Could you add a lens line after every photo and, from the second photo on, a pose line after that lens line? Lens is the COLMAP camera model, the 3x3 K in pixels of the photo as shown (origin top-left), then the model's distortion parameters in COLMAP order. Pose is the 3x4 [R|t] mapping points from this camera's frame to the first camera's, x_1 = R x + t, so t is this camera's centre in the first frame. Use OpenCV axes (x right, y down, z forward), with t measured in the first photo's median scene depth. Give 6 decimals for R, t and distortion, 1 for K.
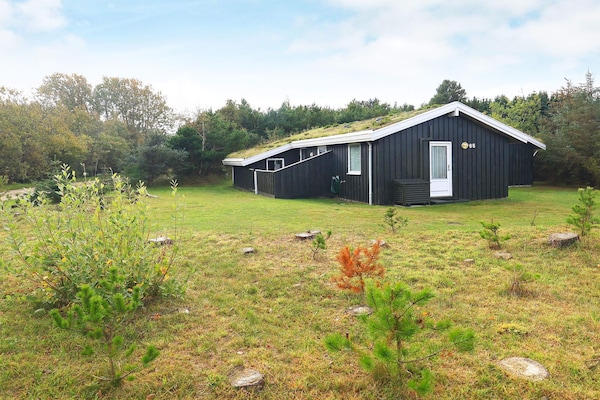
lens RADIAL K [[395.4, 0, 299.0], [0, 395.4, 189.1], [0, 0, 1]] dist [-0.007014, -0.002472]
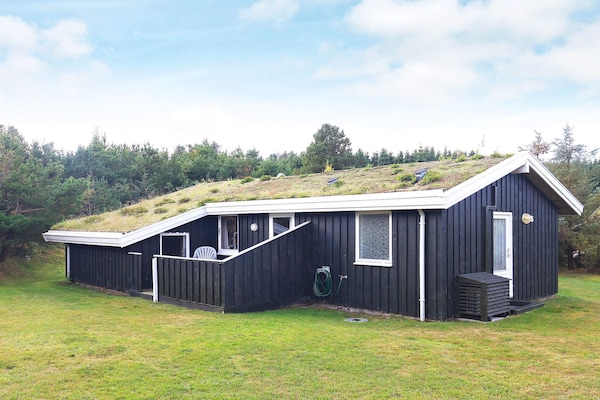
lens RADIAL K [[541.6, 0, 300.0], [0, 541.6, 200.0], [0, 0, 1]] dist [0.039358, -0.001569]
pose [[0.918464, 0.028201, 0.394497, -0.251571], [0.019719, 0.992949, -0.116892, -0.038110], [-0.395012, 0.115141, 0.911432, 0.287130]]
